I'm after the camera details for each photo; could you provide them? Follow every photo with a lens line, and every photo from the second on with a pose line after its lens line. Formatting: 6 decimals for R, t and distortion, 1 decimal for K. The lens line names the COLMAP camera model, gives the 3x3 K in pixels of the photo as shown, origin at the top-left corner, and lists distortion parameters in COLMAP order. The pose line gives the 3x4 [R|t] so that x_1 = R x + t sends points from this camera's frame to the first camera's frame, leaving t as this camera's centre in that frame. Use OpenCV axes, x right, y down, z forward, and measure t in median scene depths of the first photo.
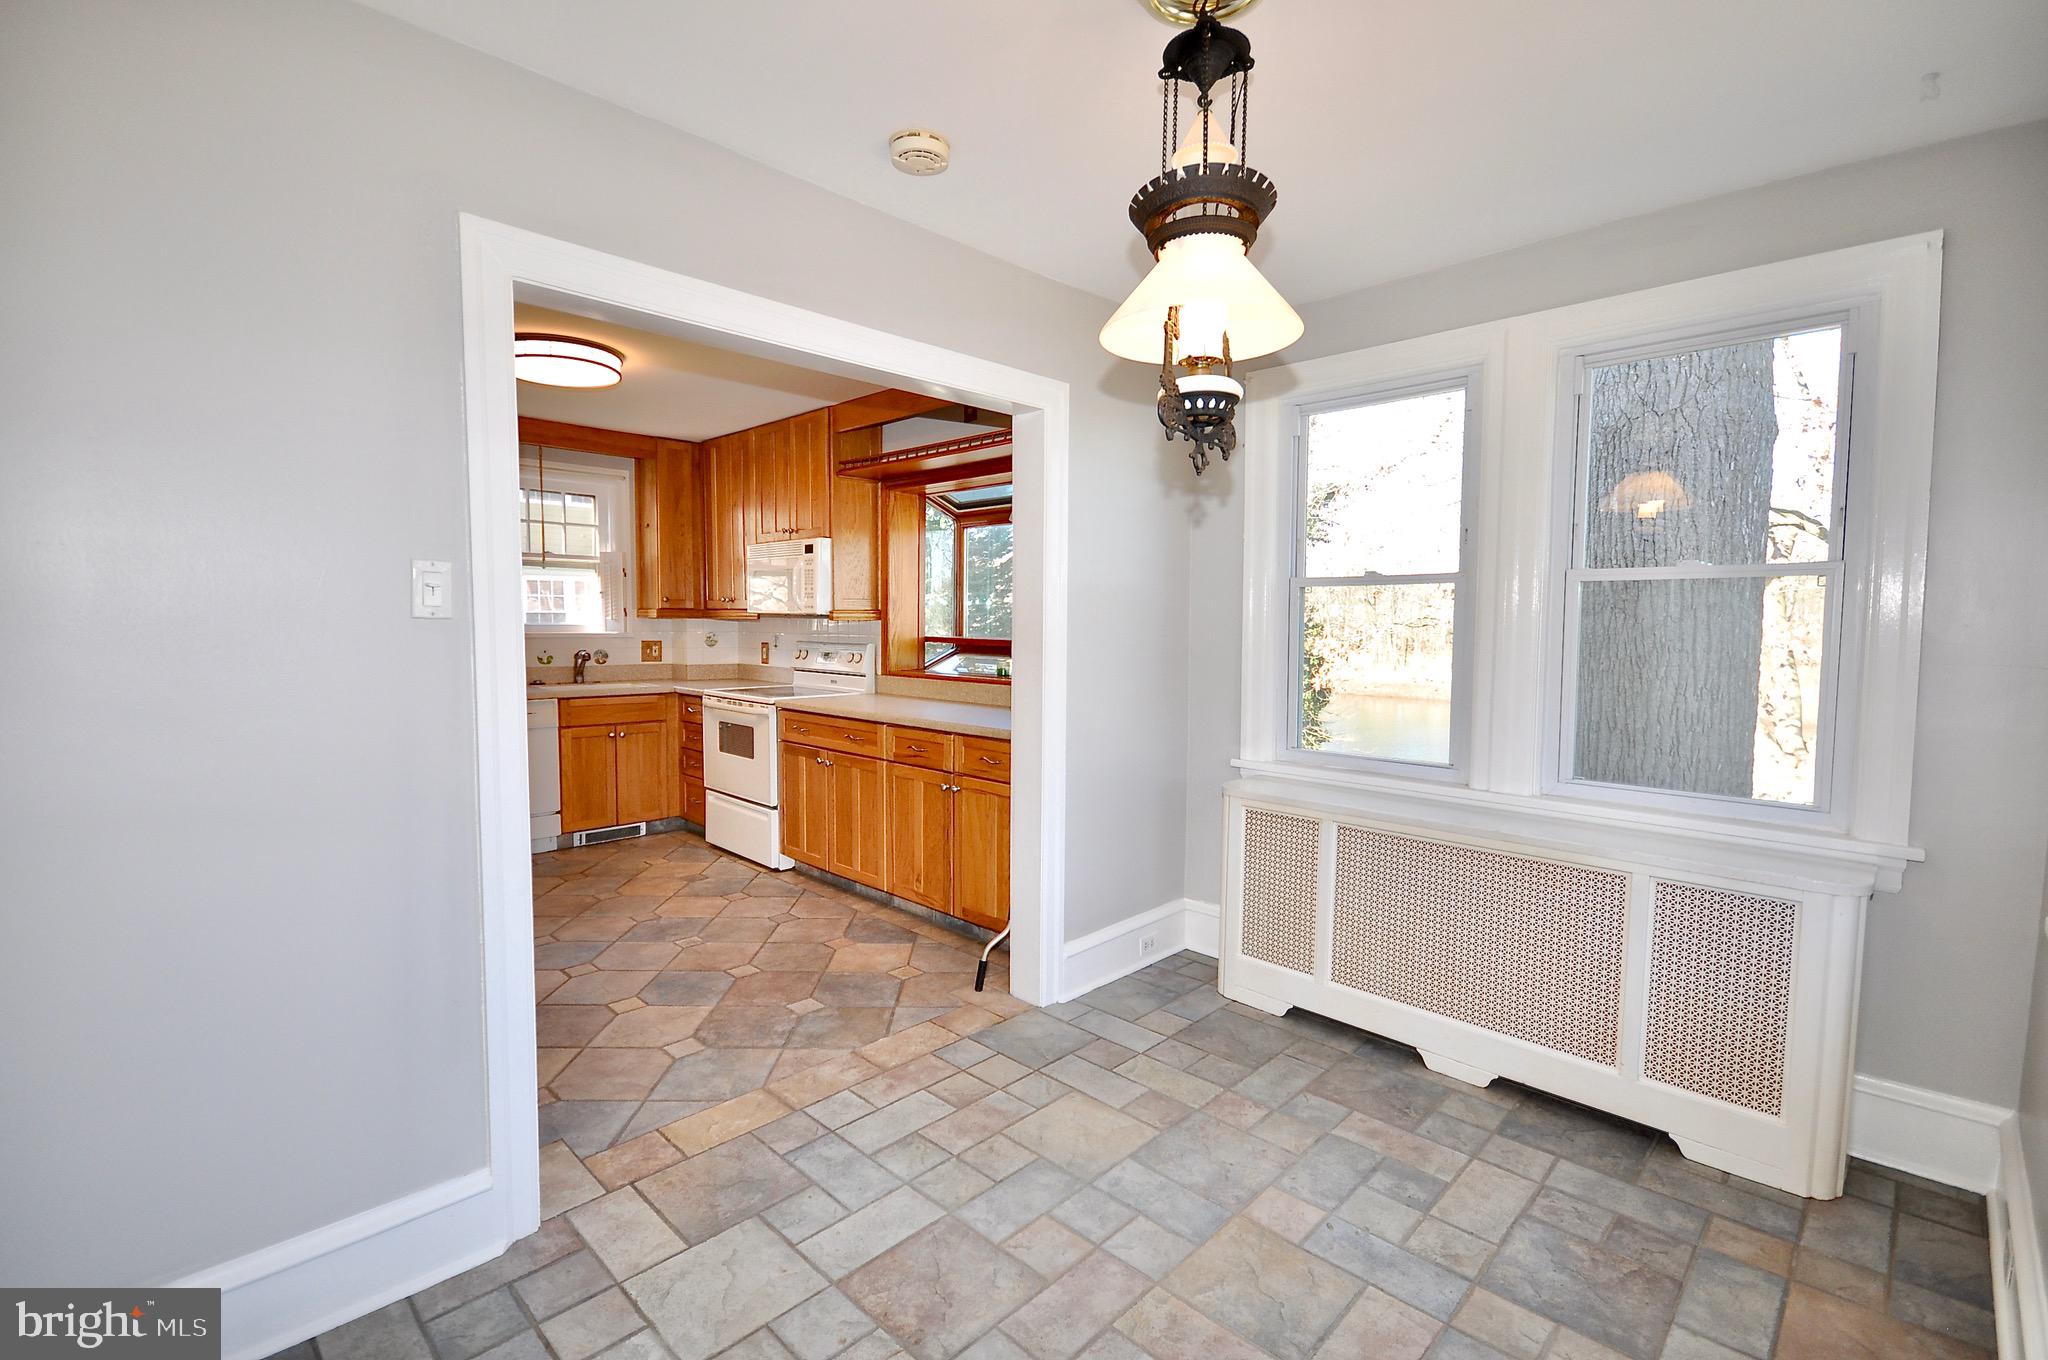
lens RADIAL K [[909.2, 0, 1021.3], [0, 909.2, 680.4], [0, 0, 1]] dist [0.000969, -0.000429]
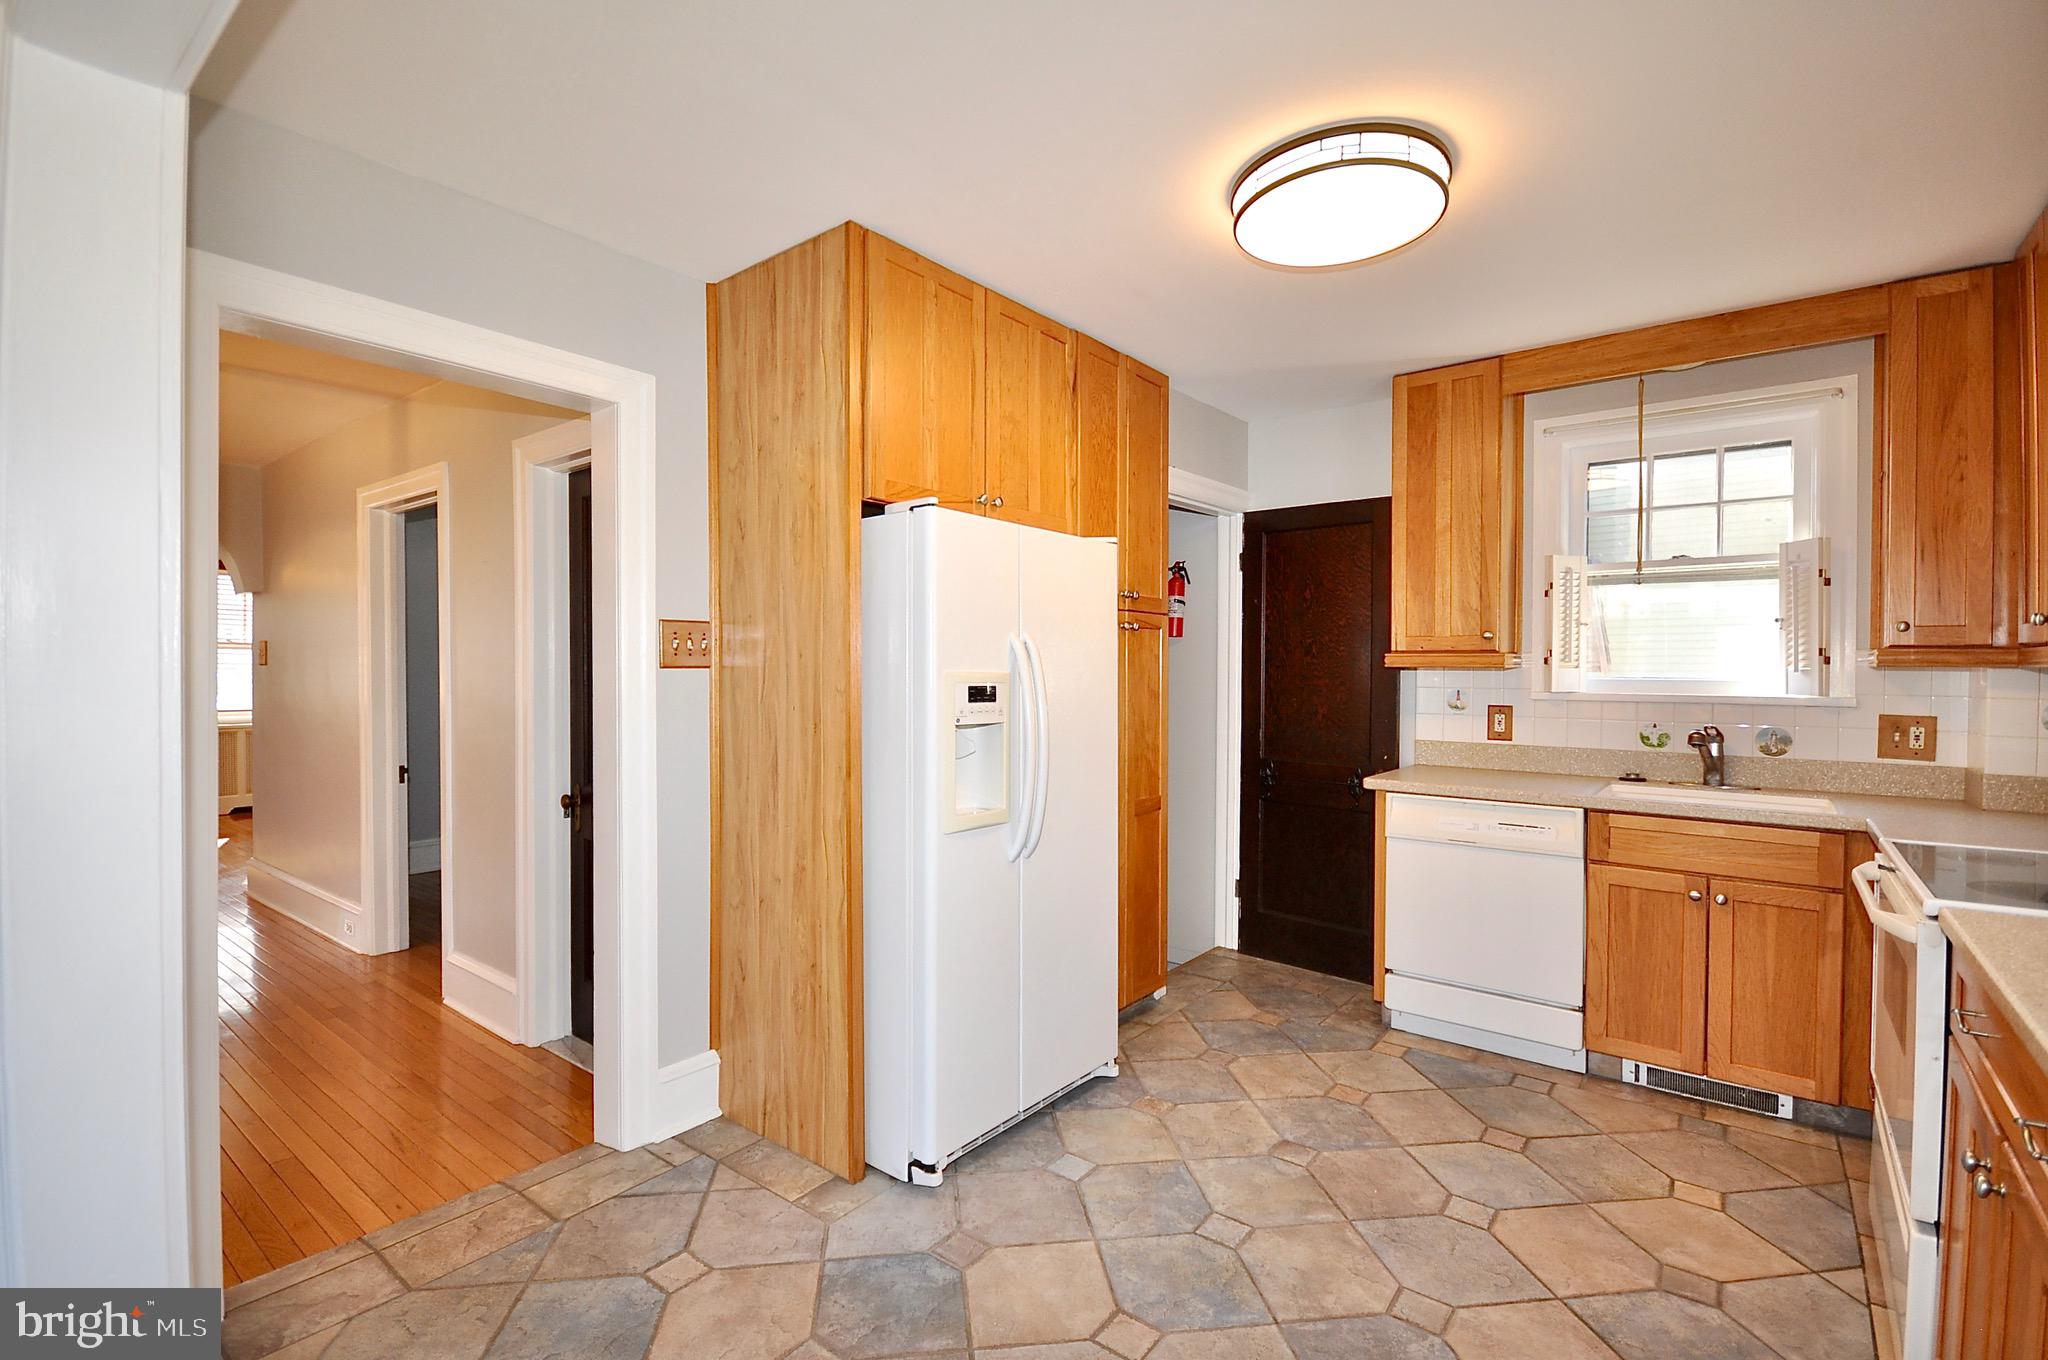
lens RADIAL K [[918.3, 0, 1013.0], [0, 918.3, 676.8], [0, 0, 1]] dist [0.000446, -0.000673]
pose [[0.114475, 0.001868, -0.993424, 0.027059], [-0.069928, 0.997533, -0.006183, -0.046291], [0.990962, 0.070176, 0.114323, 0.782538]]
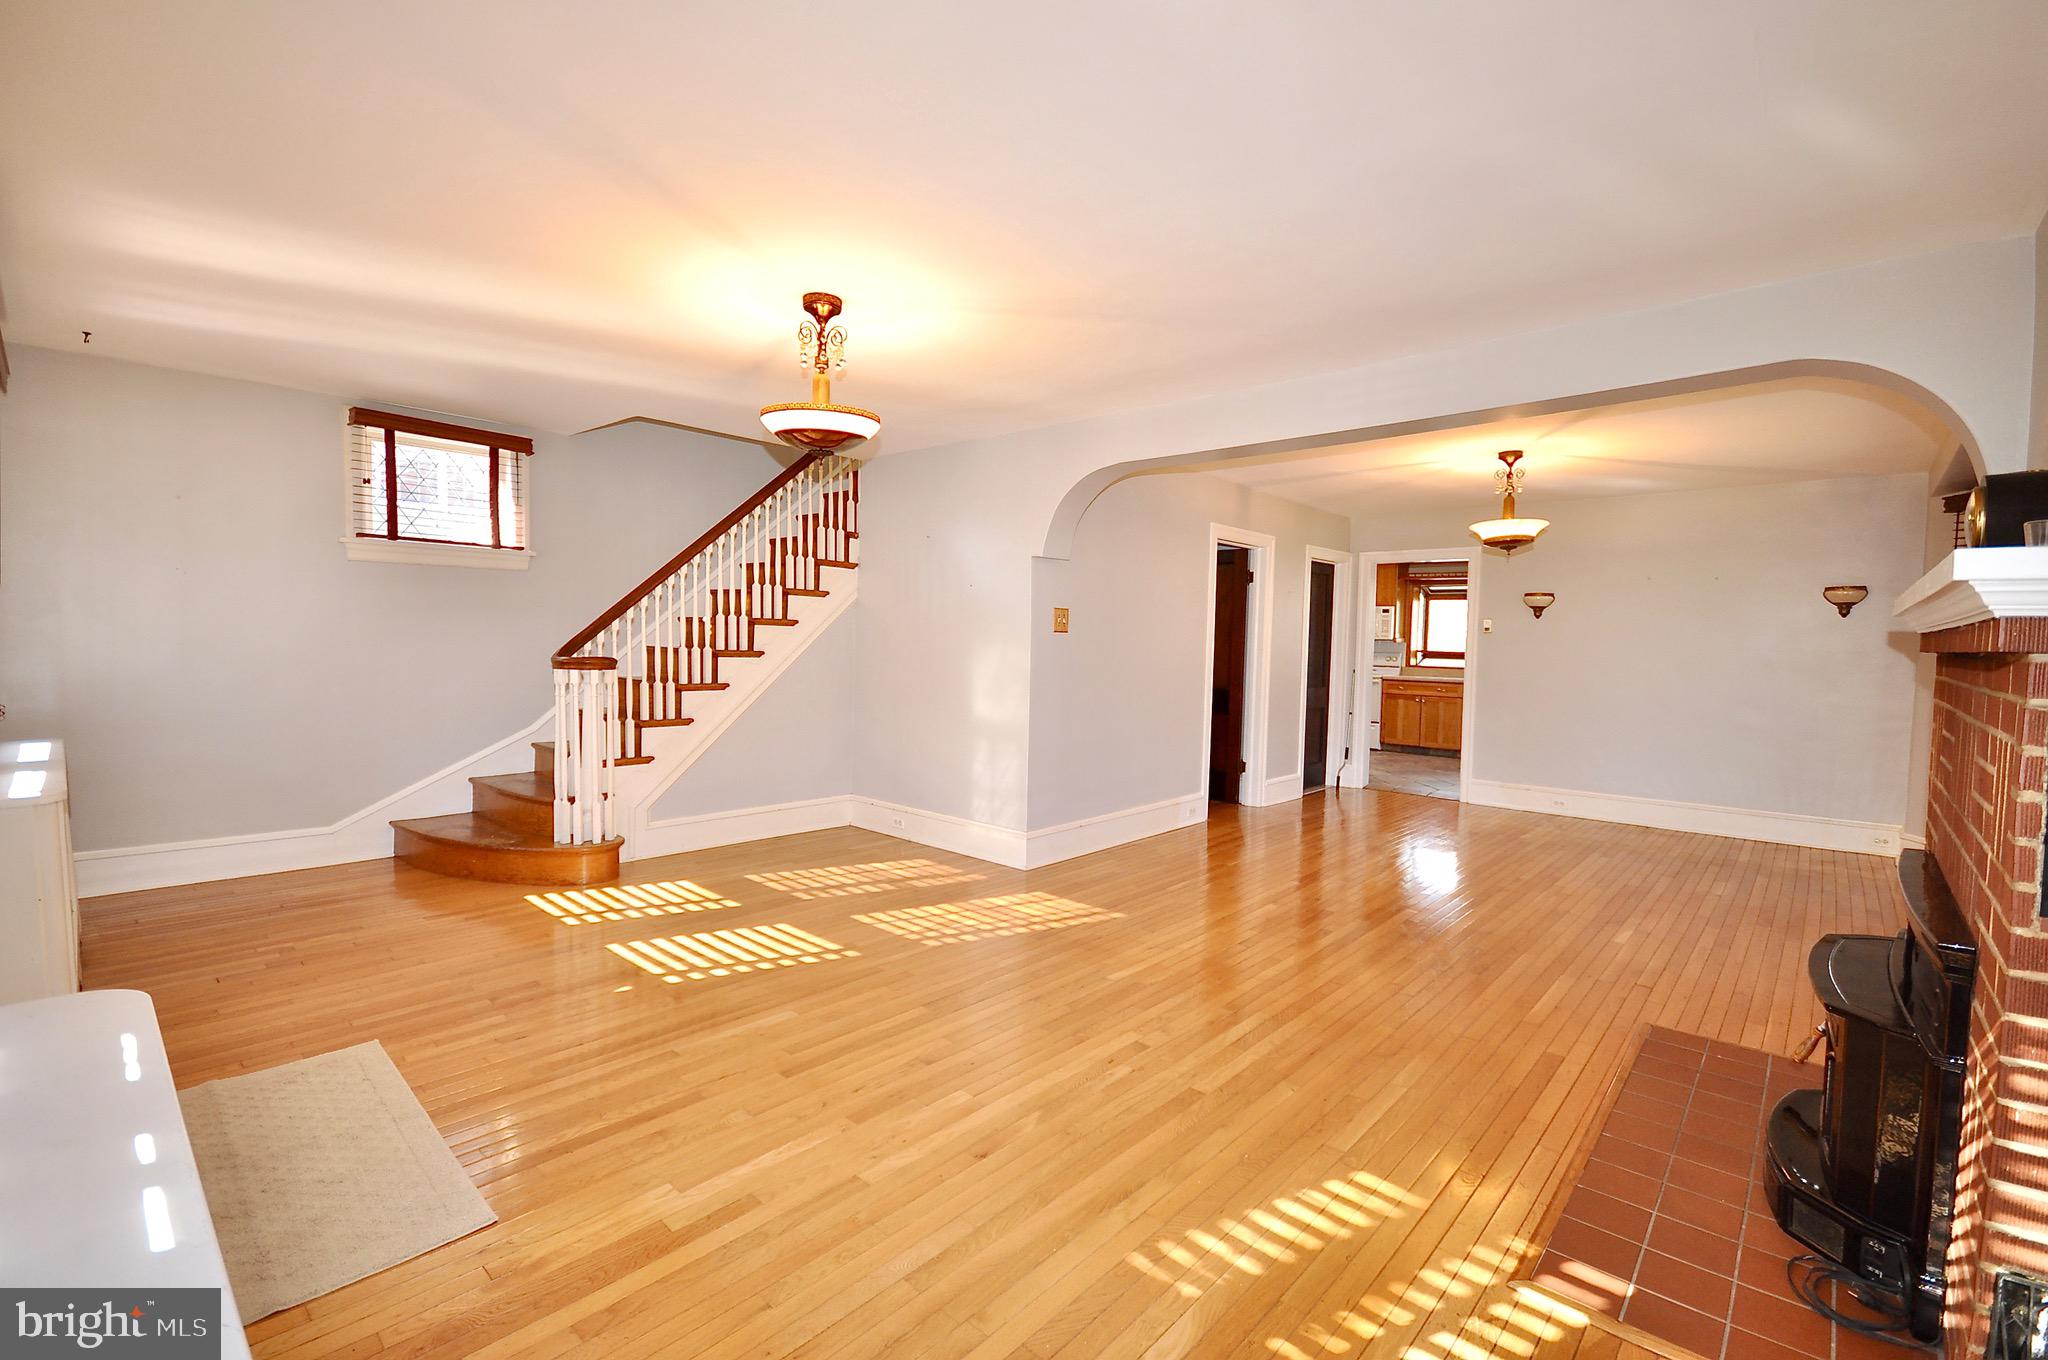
lens RADIAL K [[903.6, 0, 1017.5], [0, 903.6, 676.1], [0, 0, 1]] dist [-0.000831, -0.000568]
pose [[0.999399, 0.009935, 0.033199, -1.611097], [-0.008987, 0.999551, -0.028580, 0.120510], [-0.033468, 0.028264, 0.999040, -1.613228]]
